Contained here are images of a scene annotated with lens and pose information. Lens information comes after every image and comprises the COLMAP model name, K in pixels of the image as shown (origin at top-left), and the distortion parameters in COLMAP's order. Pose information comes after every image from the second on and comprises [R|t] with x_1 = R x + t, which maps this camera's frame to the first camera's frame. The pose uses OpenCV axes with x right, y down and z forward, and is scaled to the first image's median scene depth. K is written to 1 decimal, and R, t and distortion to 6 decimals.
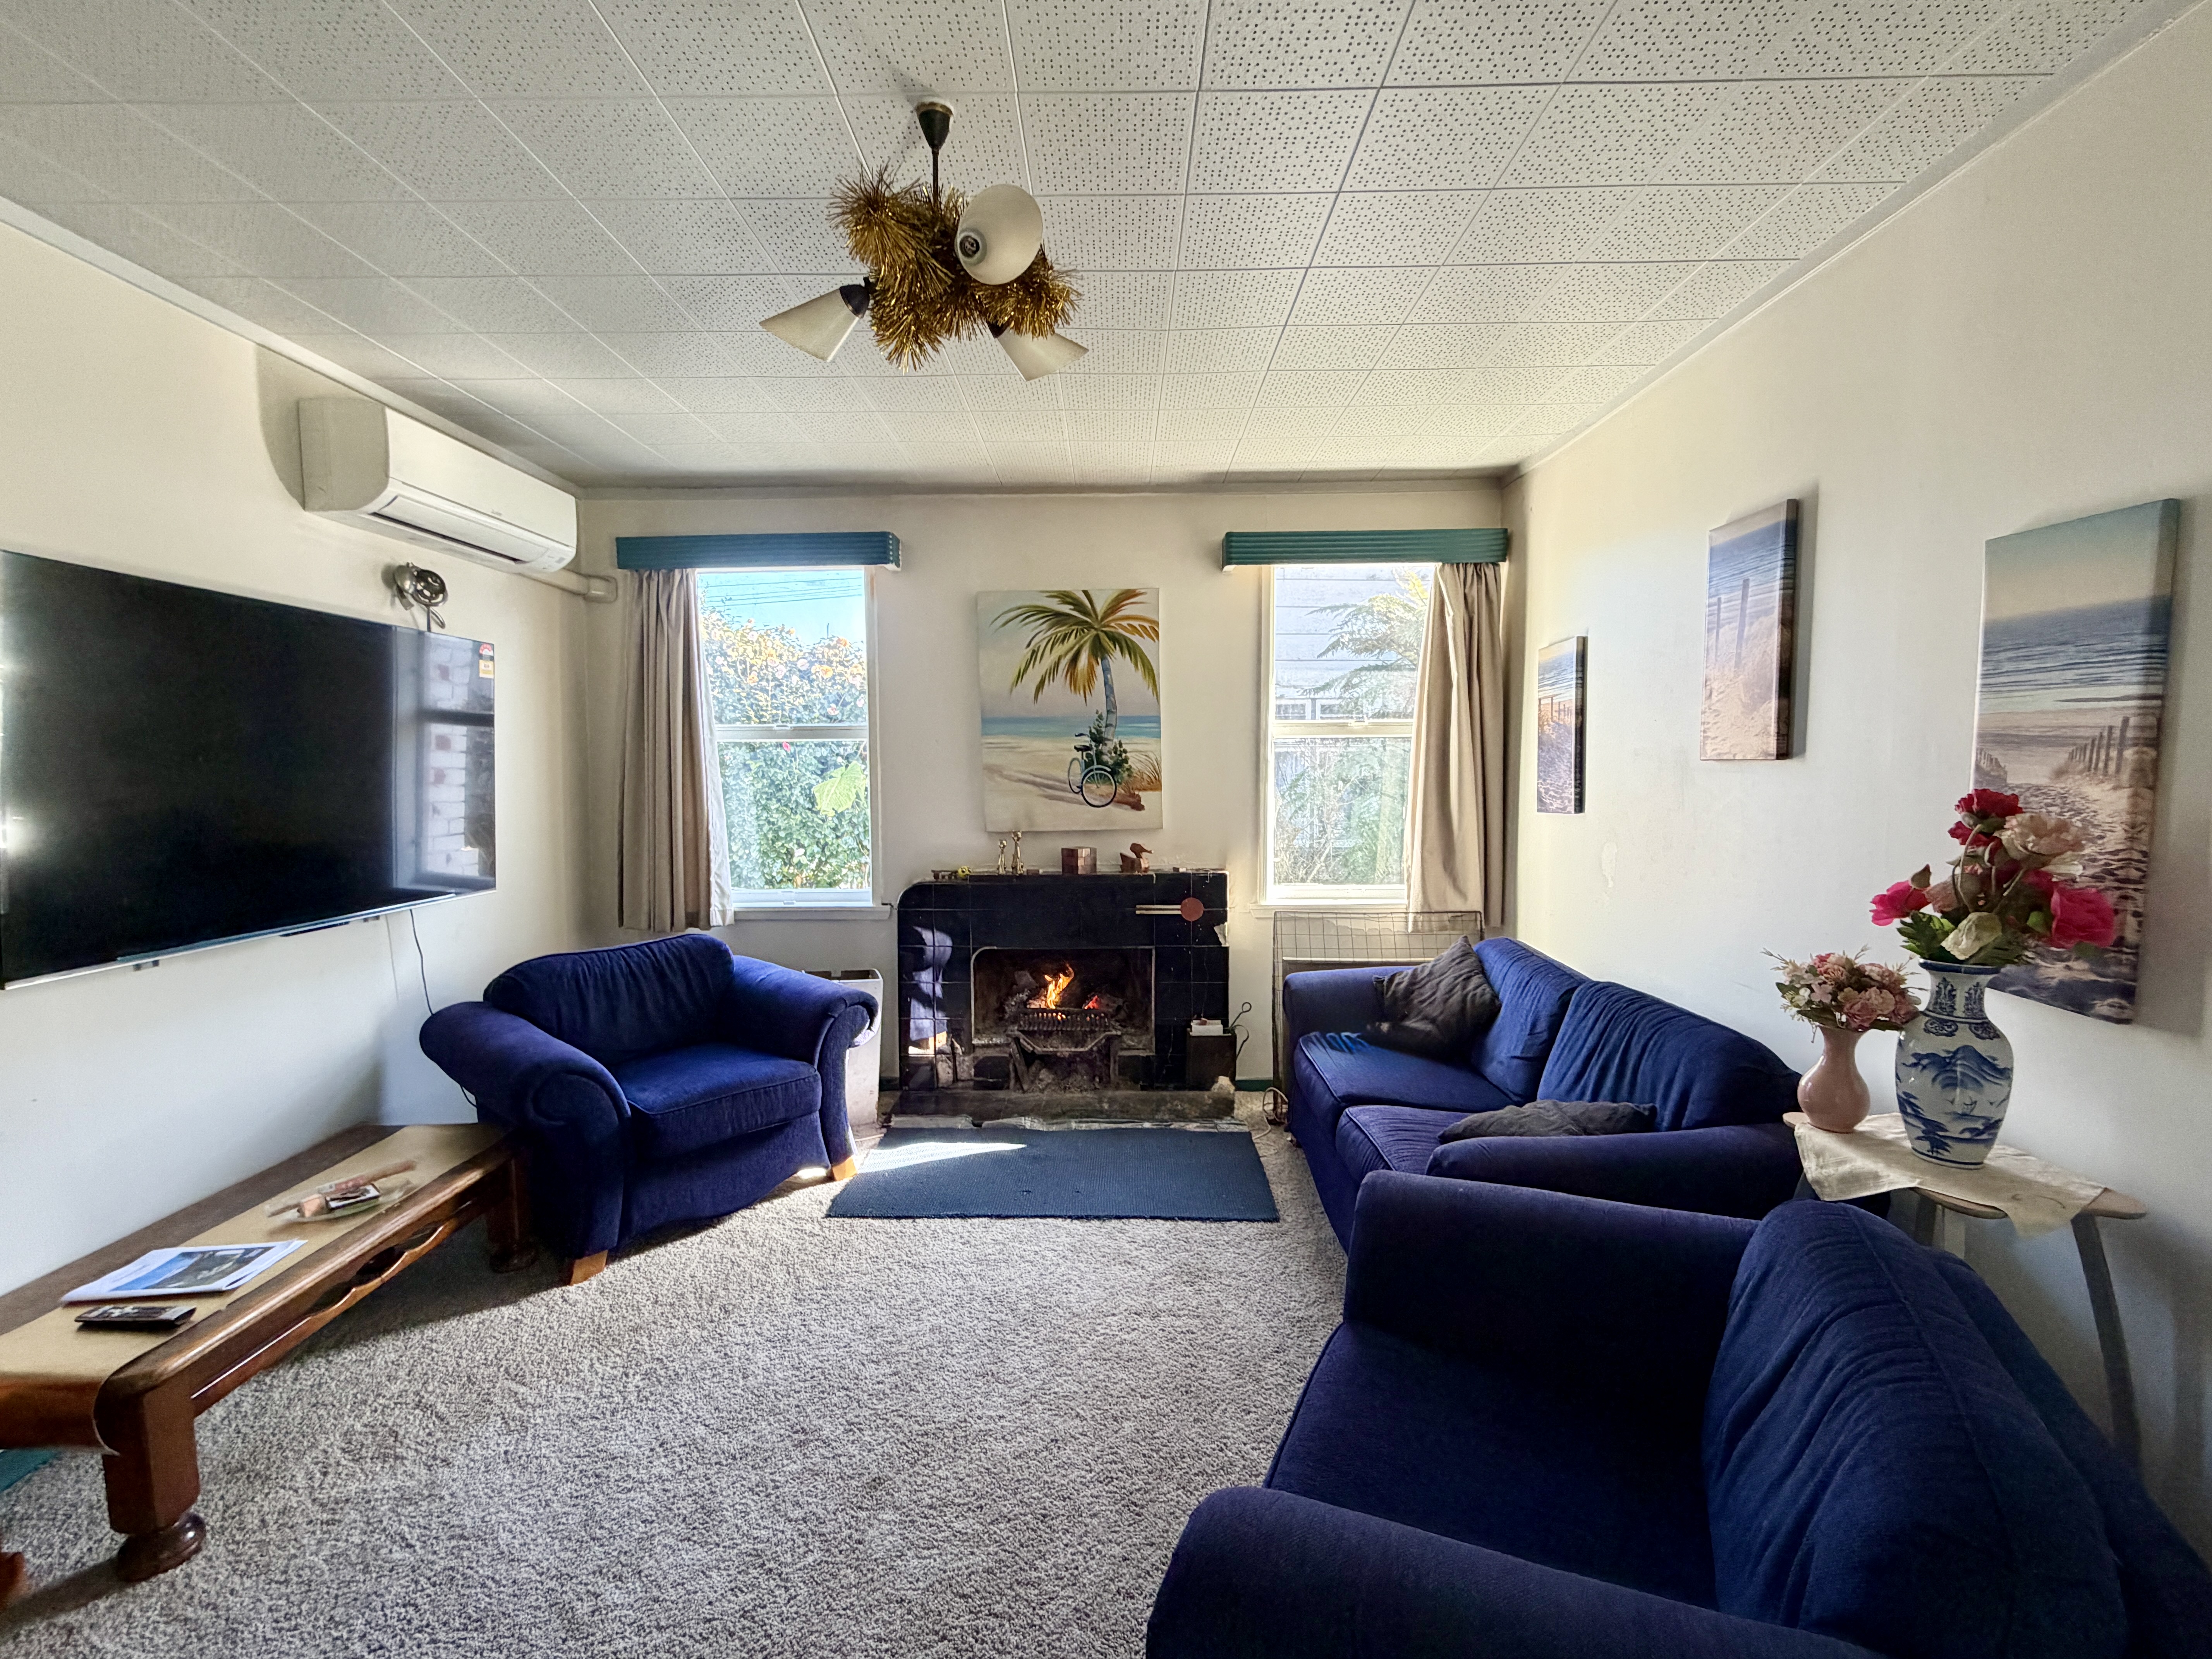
lens RADIAL K [[974.1, 0, 1109.9], [0, 974.1, 837.6], [0, 0, 1]] dist [0.000762, -0.000766]
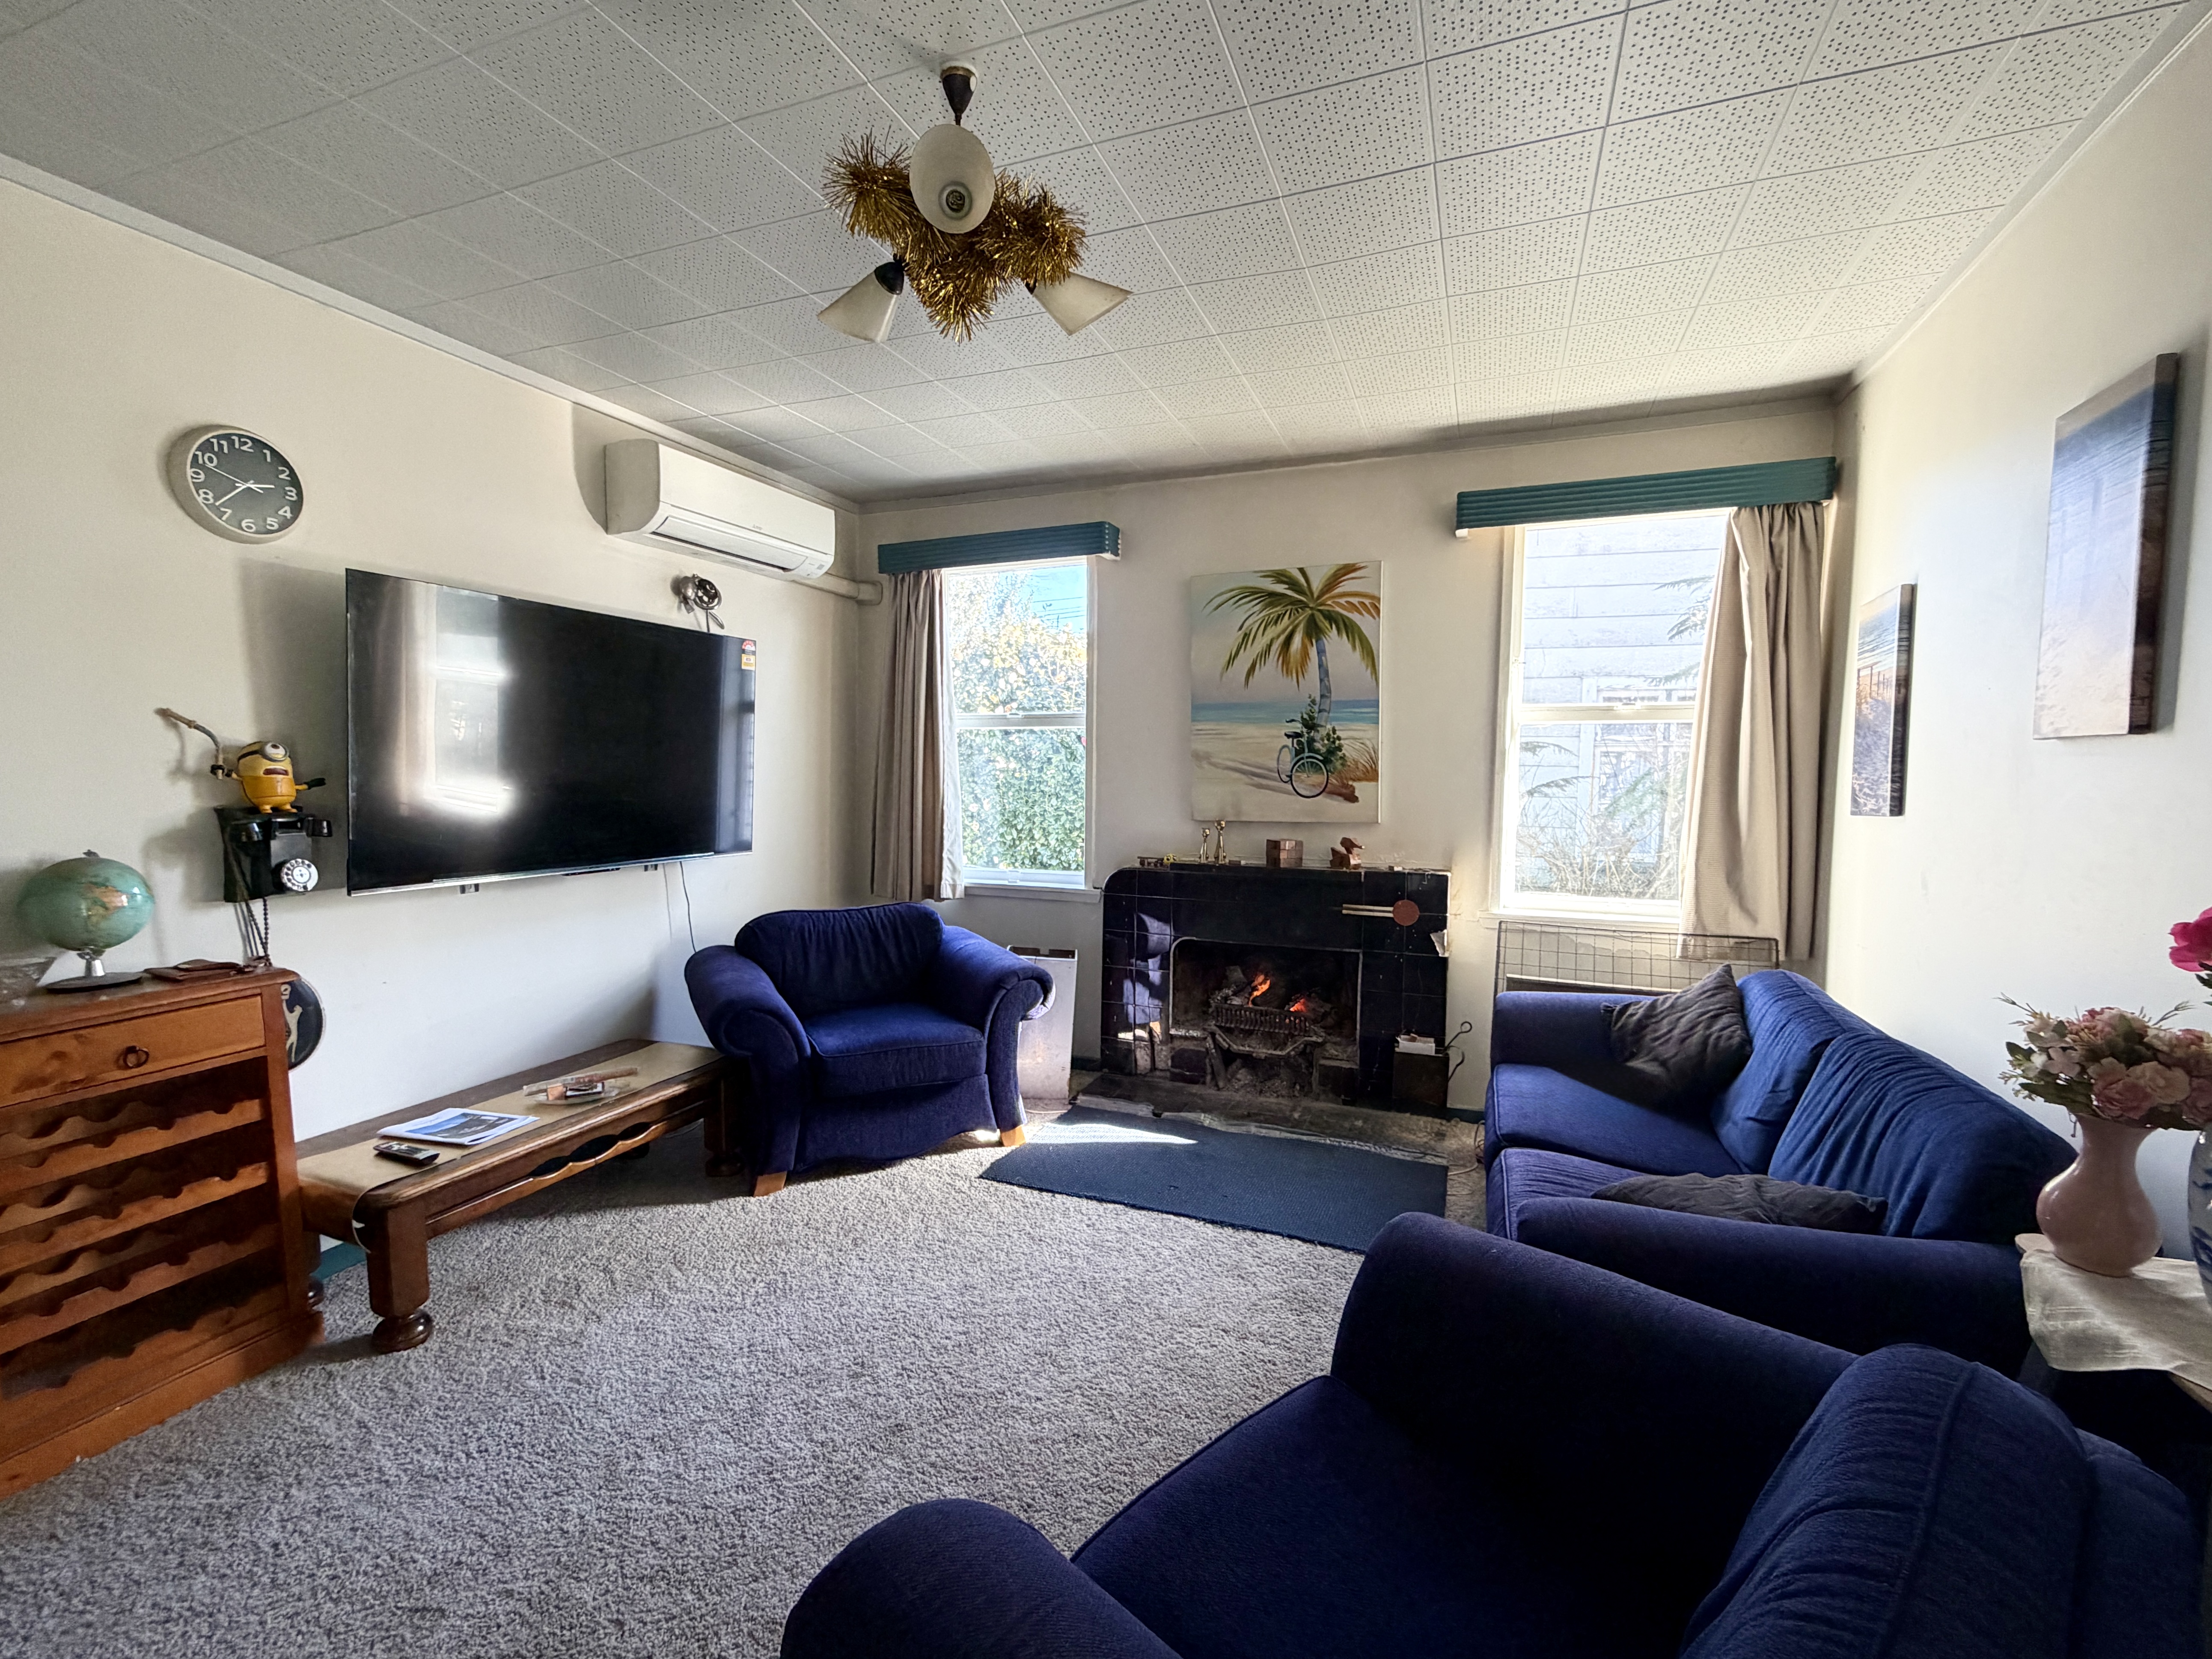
lens RADIAL K [[973.5, 0, 1101.0], [0, 973.5, 836.3], [0, 0, 1]] dist [-0.001318, 0.000336]
pose [[0.931890, 0.039514, -0.360582, 0.195171], [-0.041412, 0.999139, 0.002464, 0.016403], [0.360369, 0.012636, 0.932724, 0.070673]]
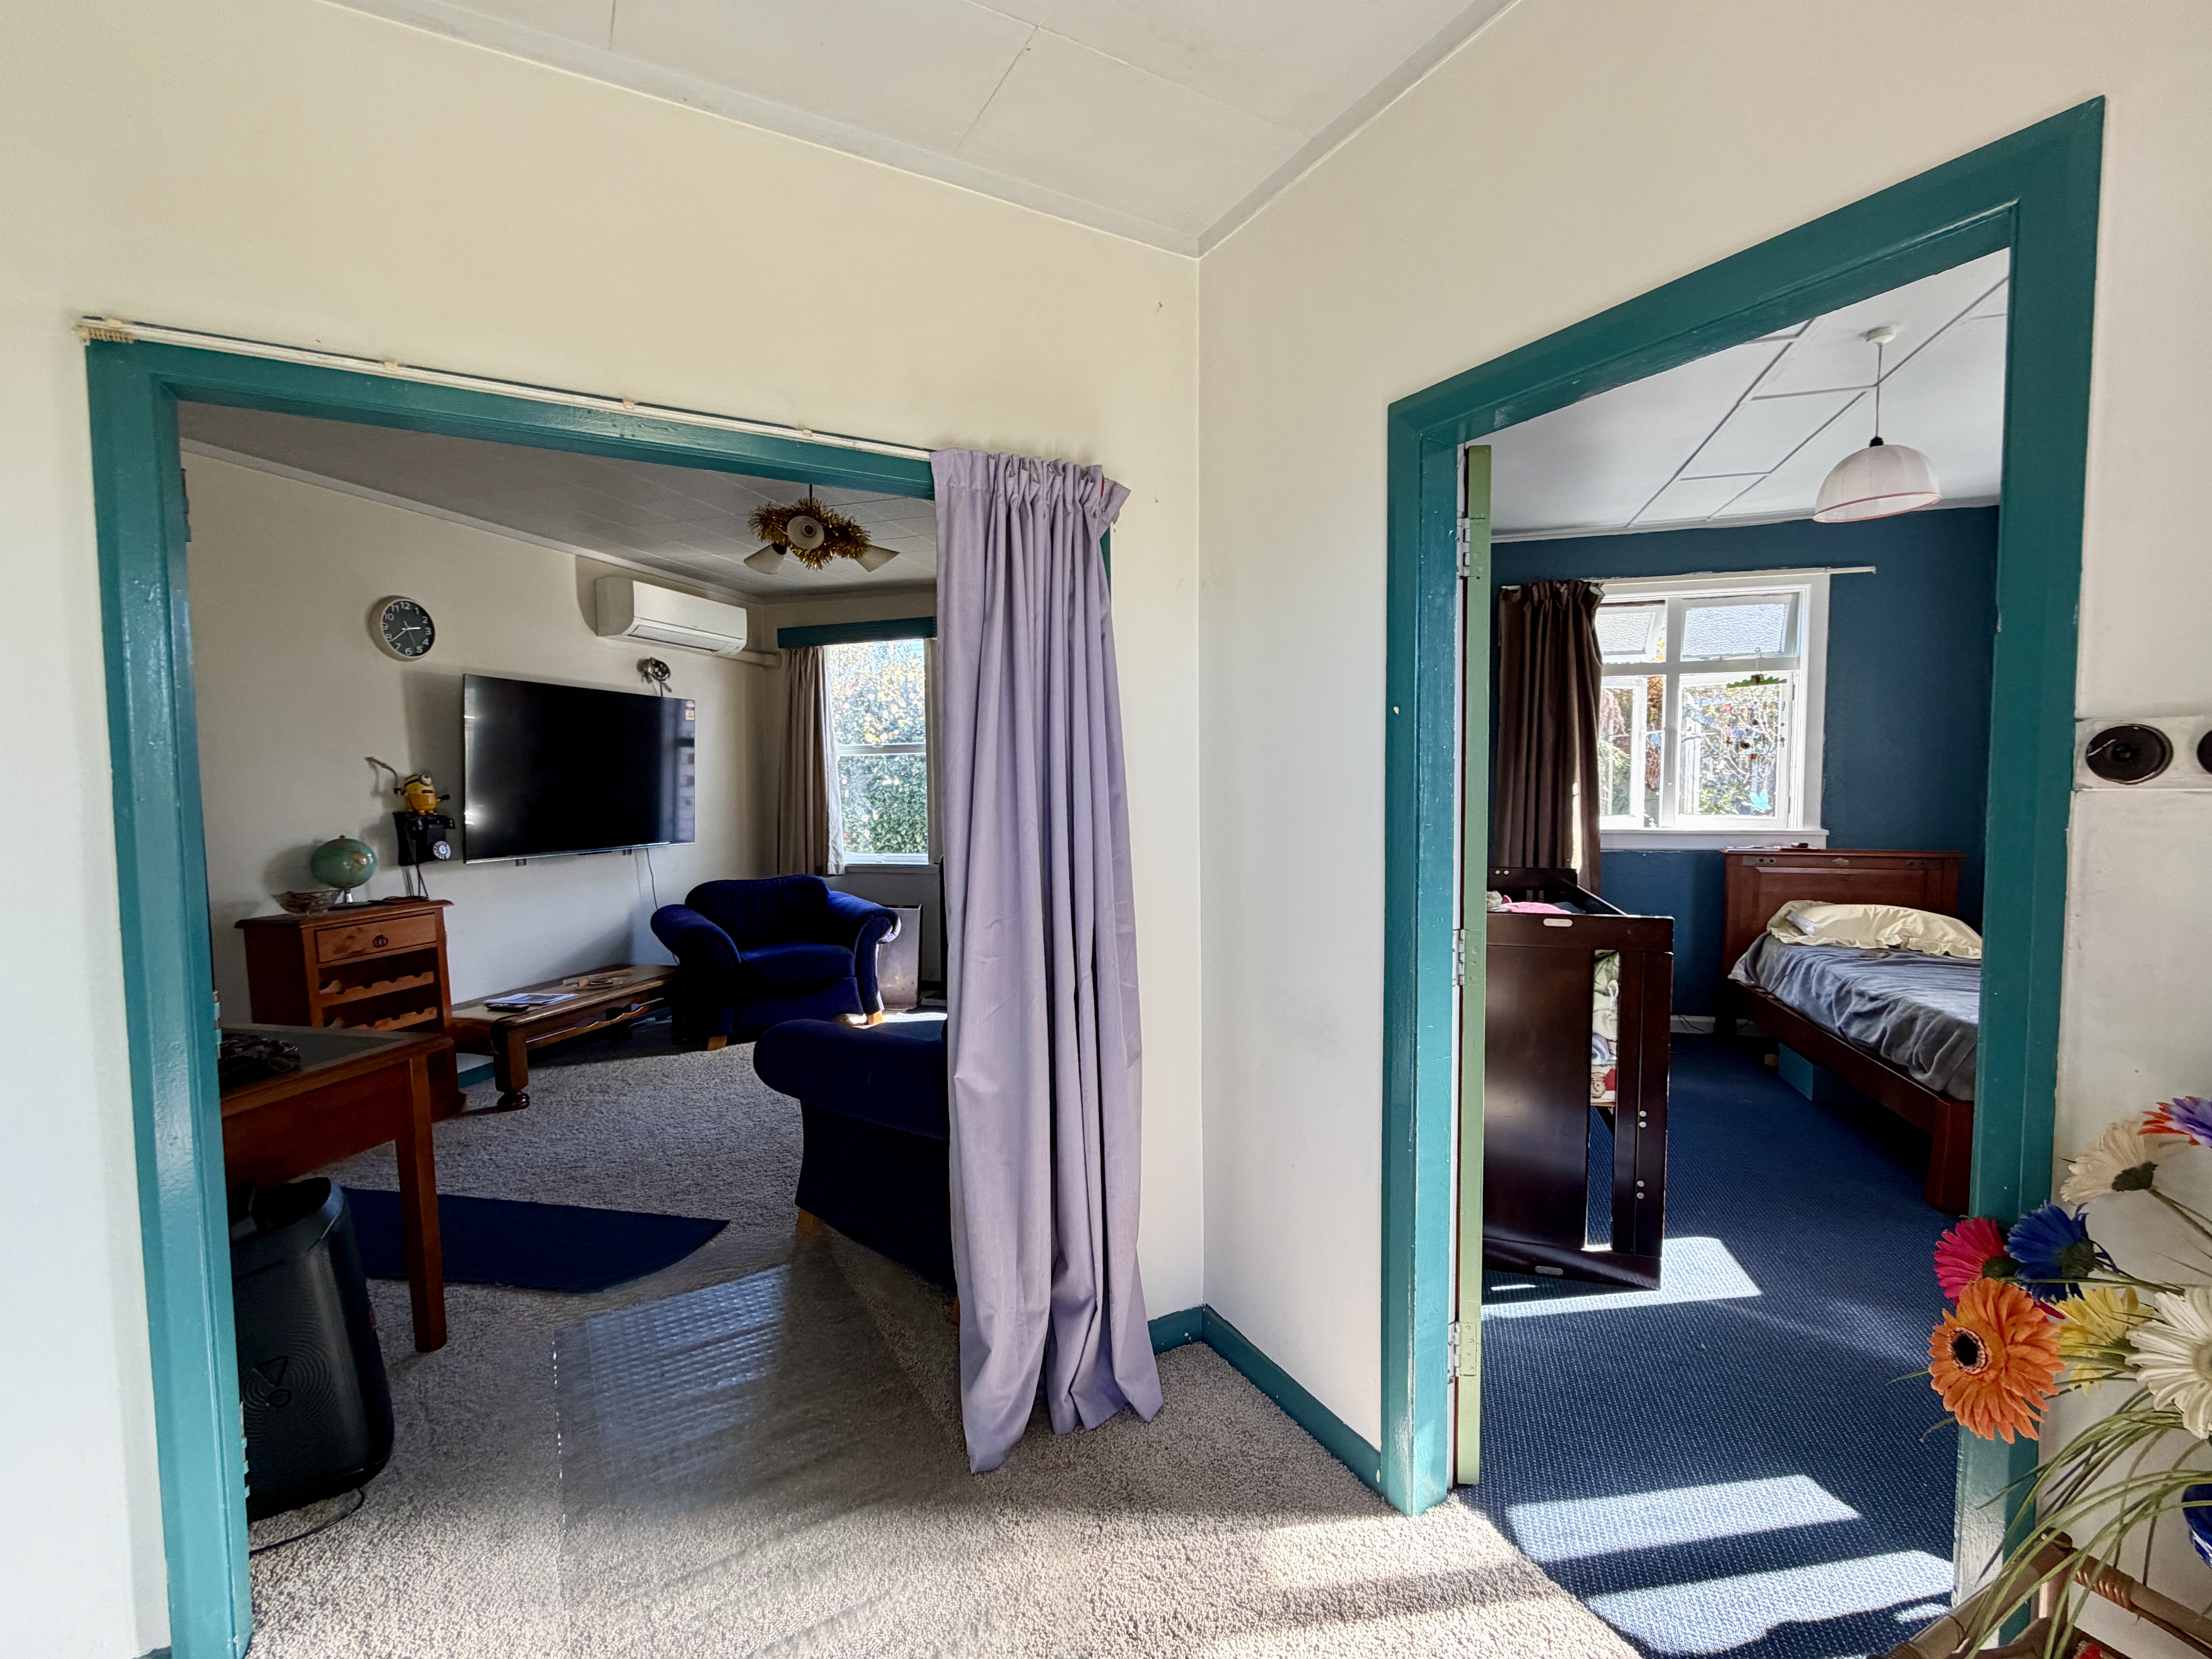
lens RADIAL K [[974.1, 0, 1104.4], [0, 974.1, 832.8], [0, 0, 1]] dist [0.000762, -0.000766]
pose [[0.961981, 0.007190, -0.273023, 0.590691], [-0.013040, 0.999723, -0.019618, 0.067266], [0.272806, 0.022432, 0.961807, -0.504824]]
